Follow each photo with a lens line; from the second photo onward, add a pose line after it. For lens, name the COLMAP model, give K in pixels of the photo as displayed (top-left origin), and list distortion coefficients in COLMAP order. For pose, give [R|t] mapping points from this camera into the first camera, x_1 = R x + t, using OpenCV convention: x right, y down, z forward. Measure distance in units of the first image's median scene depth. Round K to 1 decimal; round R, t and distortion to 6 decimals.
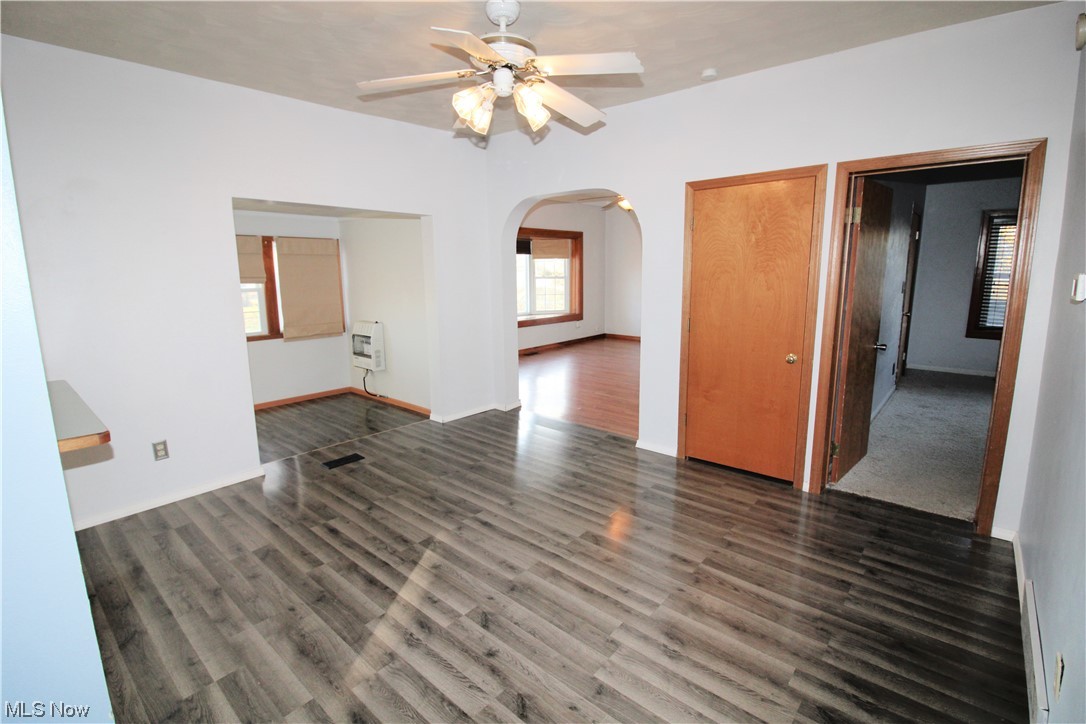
lens RADIAL K [[497.2, 0, 541.4], [0, 497.2, 355.8], [0, 0, 1]] dist [-0.001706, -0.000079]
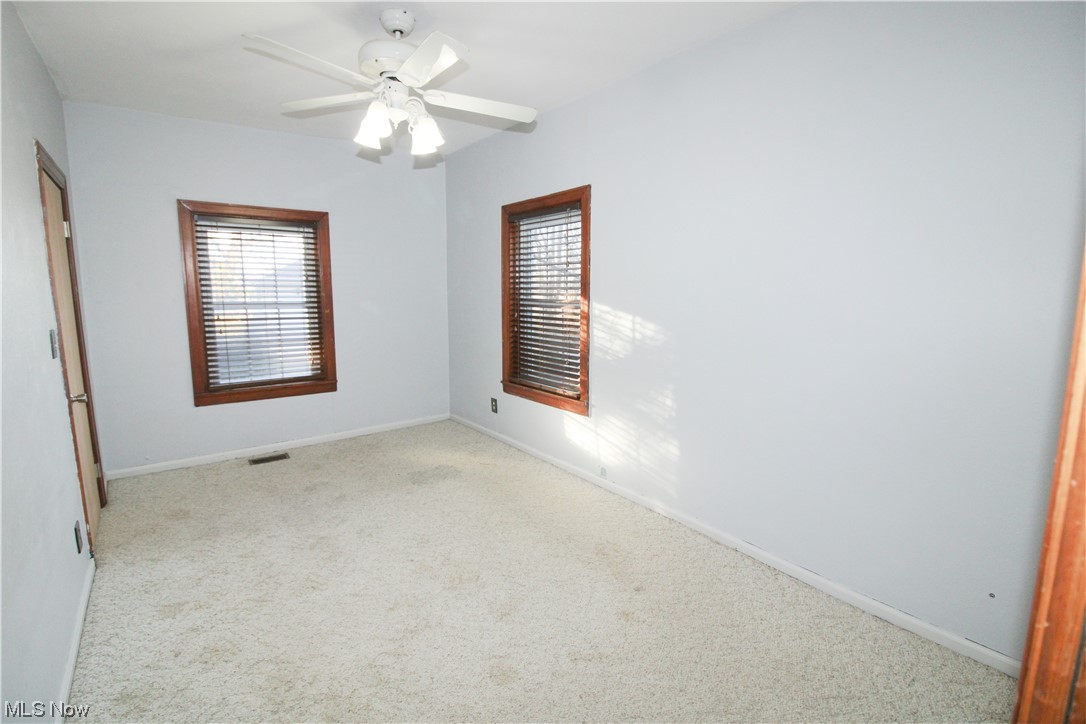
lens RADIAL K [[497.2, 0, 542.1], [0, 497.2, 362.5], [0, 0, 1]] dist [-0.001706, -0.000079]
pose [[0.186134, -0.120572, 0.975098, 0.346943], [0.158683, 0.983102, 0.091271, -0.079903], [-0.969626, 0.137743, 0.202121, 0.459129]]
